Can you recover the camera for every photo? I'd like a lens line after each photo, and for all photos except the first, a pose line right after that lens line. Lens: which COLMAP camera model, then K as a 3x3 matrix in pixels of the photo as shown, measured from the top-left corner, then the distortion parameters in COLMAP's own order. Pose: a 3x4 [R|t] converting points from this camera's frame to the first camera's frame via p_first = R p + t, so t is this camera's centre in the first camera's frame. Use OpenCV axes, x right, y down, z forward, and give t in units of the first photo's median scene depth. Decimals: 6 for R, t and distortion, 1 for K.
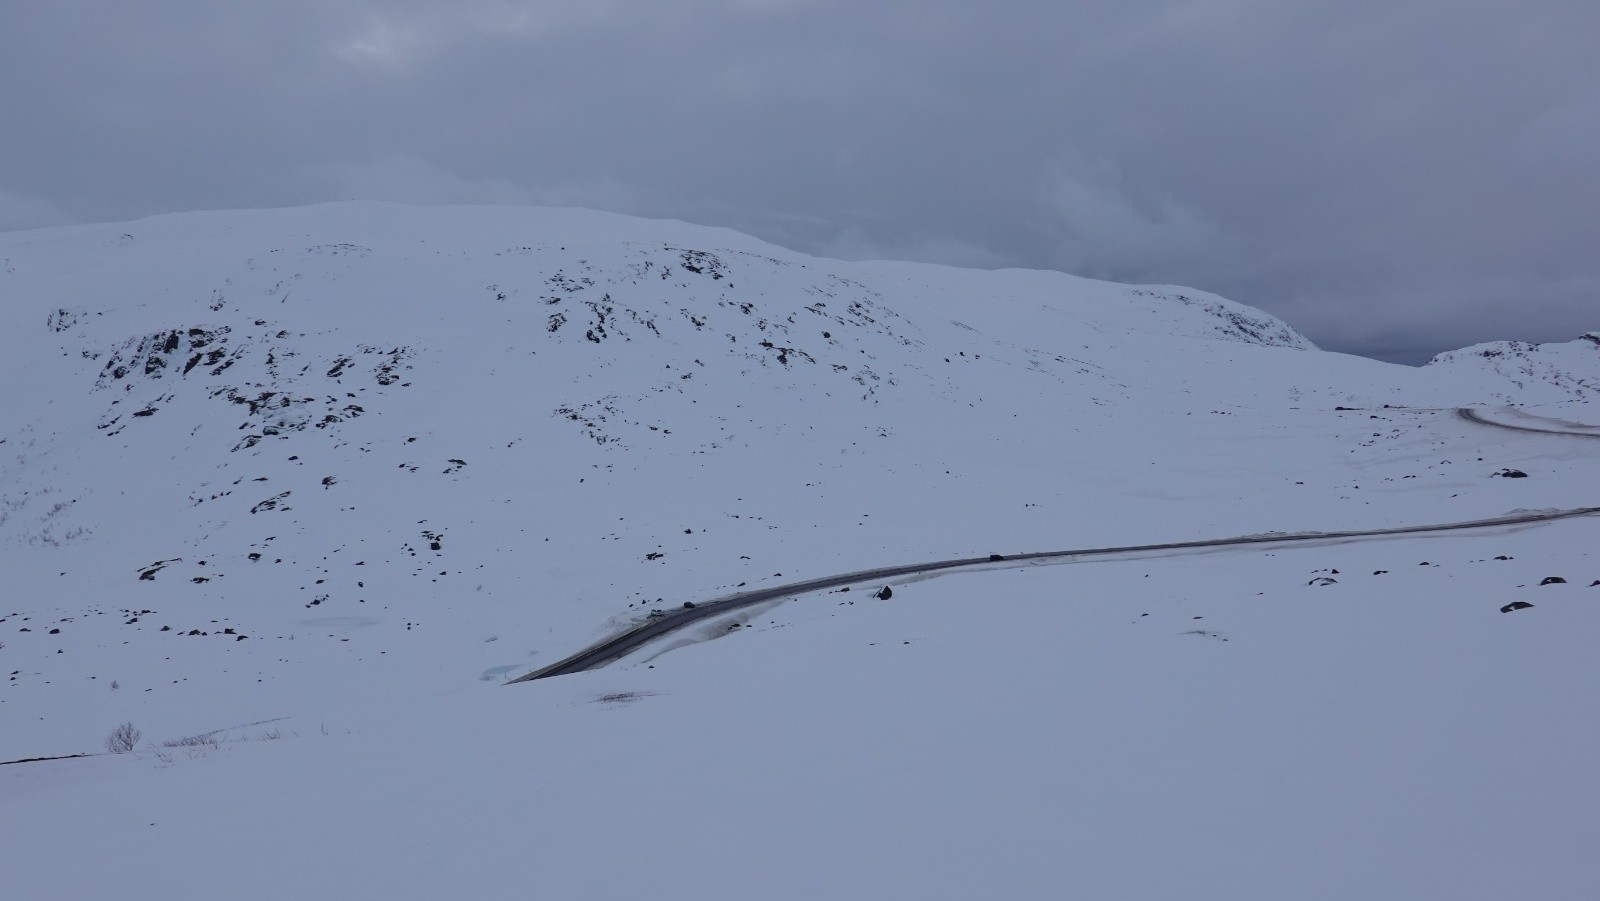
lens RADIAL K [[1094.8, 0, 800.0], [0, 1094.8, 450.5], [0, 0, 1]] dist [0.010845, 0.004023]
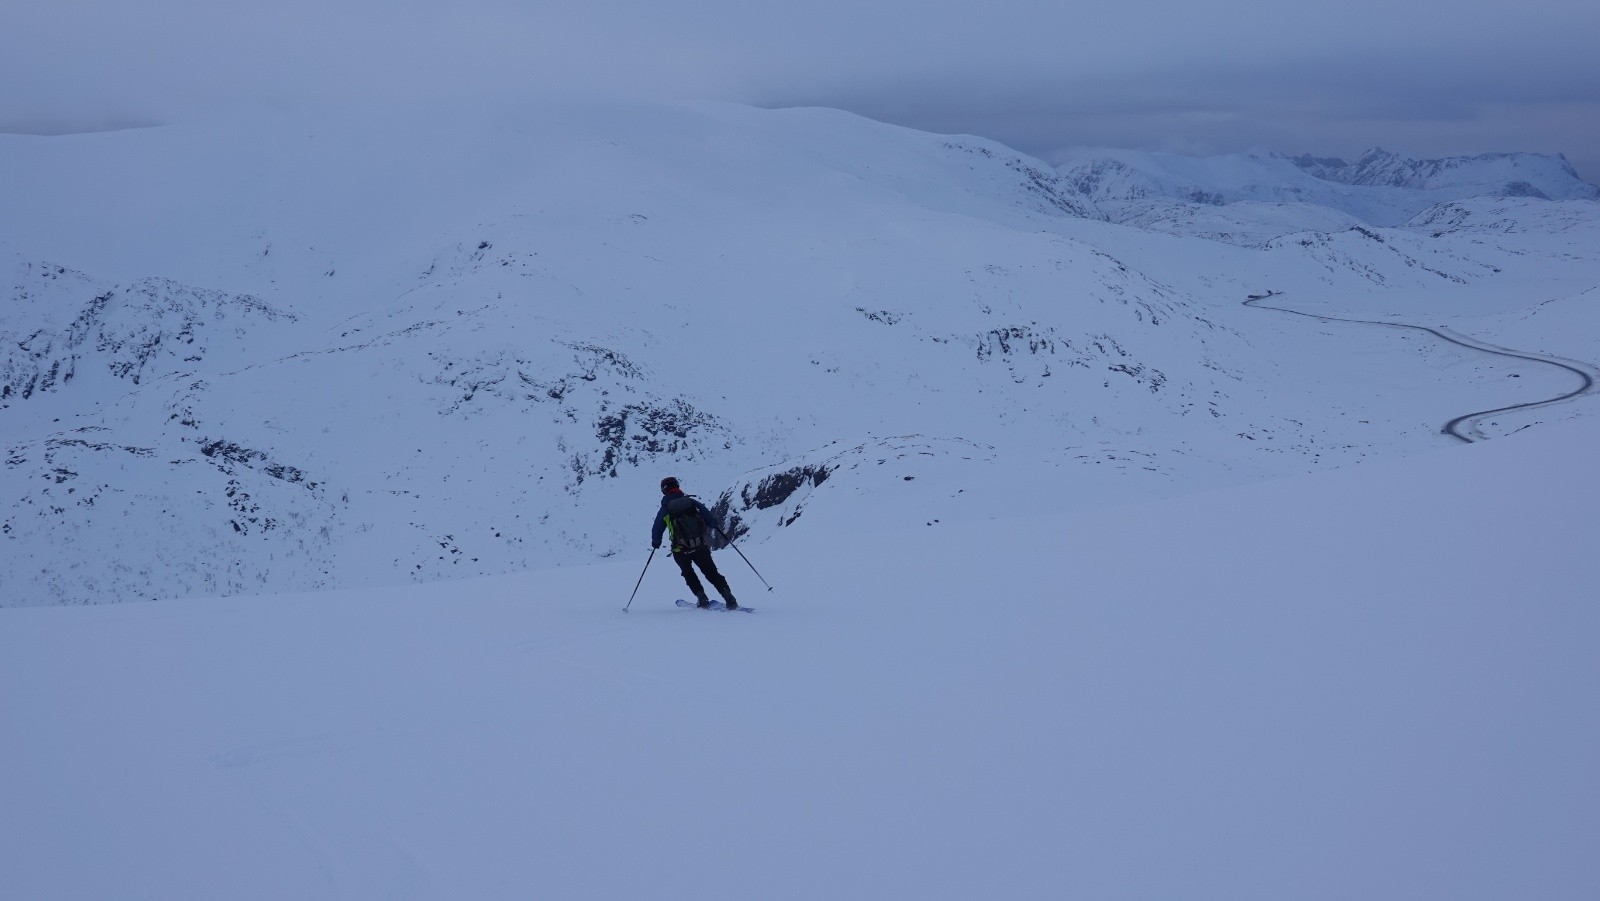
lens RADIAL K [[2173.3, 0, 800.0], [0, 2173.3, 450.5], [0, 0, 1]] dist [0.063612, -0.047259]
pose [[0.854624, -0.072704, 0.514132, -1.334835], [0.014571, 0.993117, 0.116217, -0.161065], [-0.519043, -0.091830, 0.849801, -0.999109]]
